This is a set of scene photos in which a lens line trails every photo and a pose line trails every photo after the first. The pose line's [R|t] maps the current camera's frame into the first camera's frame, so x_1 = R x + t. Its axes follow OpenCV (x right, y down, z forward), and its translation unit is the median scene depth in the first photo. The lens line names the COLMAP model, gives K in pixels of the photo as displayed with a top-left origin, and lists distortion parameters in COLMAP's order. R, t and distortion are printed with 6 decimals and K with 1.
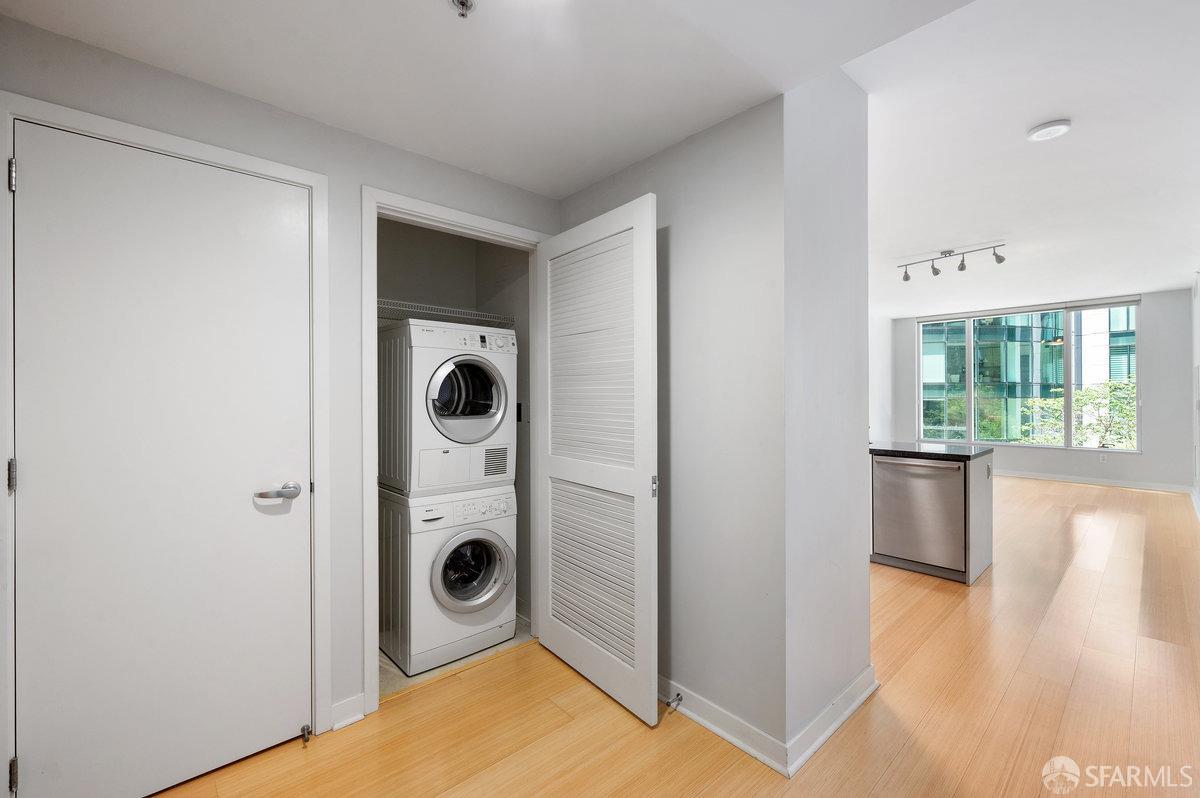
lens RADIAL K [[490.9, 0, 600.0], [0, 490.9, 399.0], [0, 0, 1]] dist [0.001283, 0.000029]
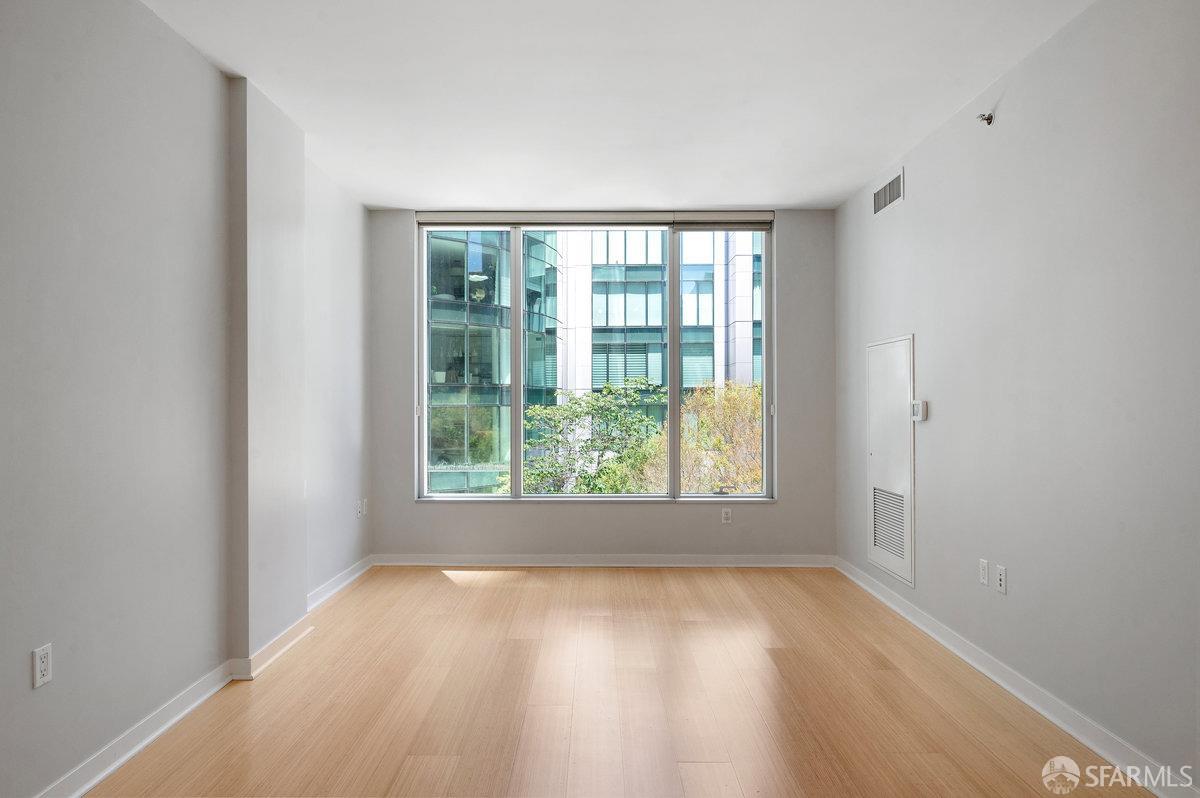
lens RADIAL K [[770.5, 0, 593.7], [0, 770.5, 403.8], [0, 0, 1]] dist [0.000939, -0.000183]
pose [[0.668408, 0.003363, 0.743787, 0.116337], [0.002020, 0.999978, -0.006336, 0.002301], [-0.743792, 0.005738, 0.668386, 0.203254]]
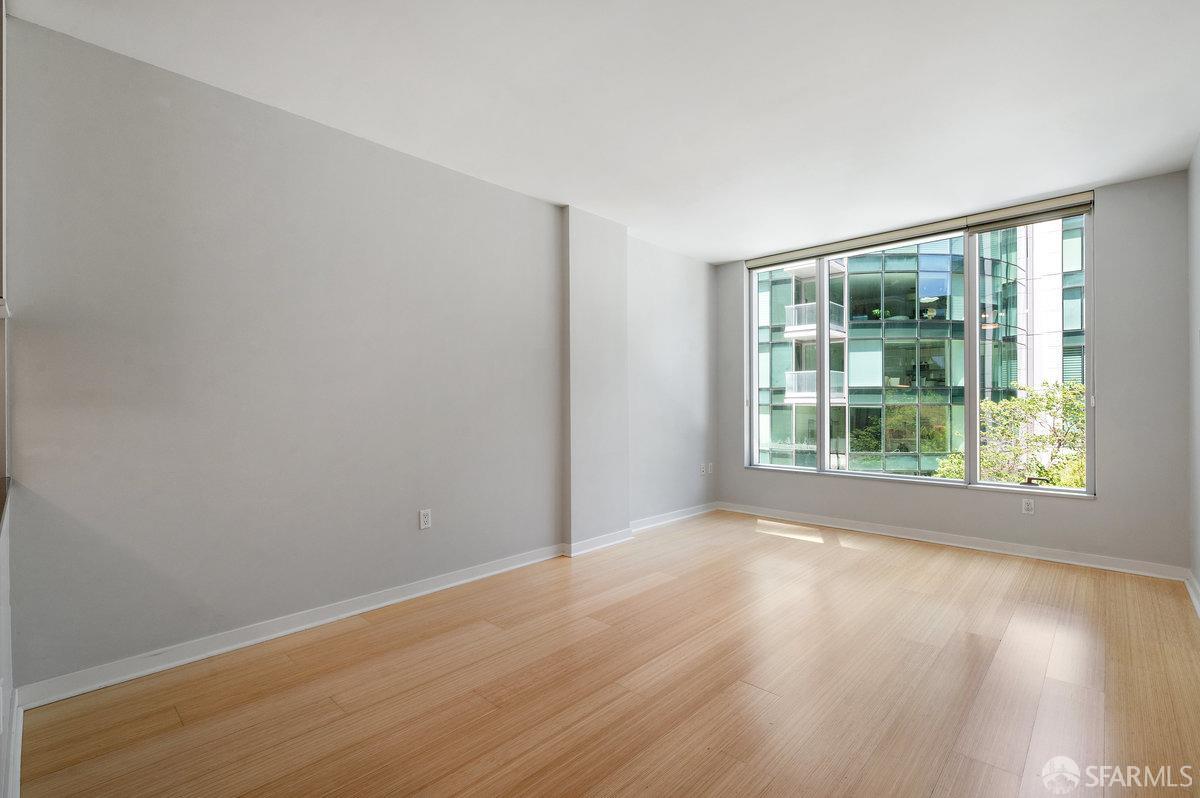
lens RADIAL K [[536.1, 0, 596.8], [0, 536.1, 405.9], [0, 0, 1]] dist [0.004139, 0.000638]
pose [[0.996360, 0.002436, 0.085214, 0.187800], [-0.002143, 0.999991, -0.003528, 0.005857], [-0.085222, 0.003333, 0.996356, 0.169937]]
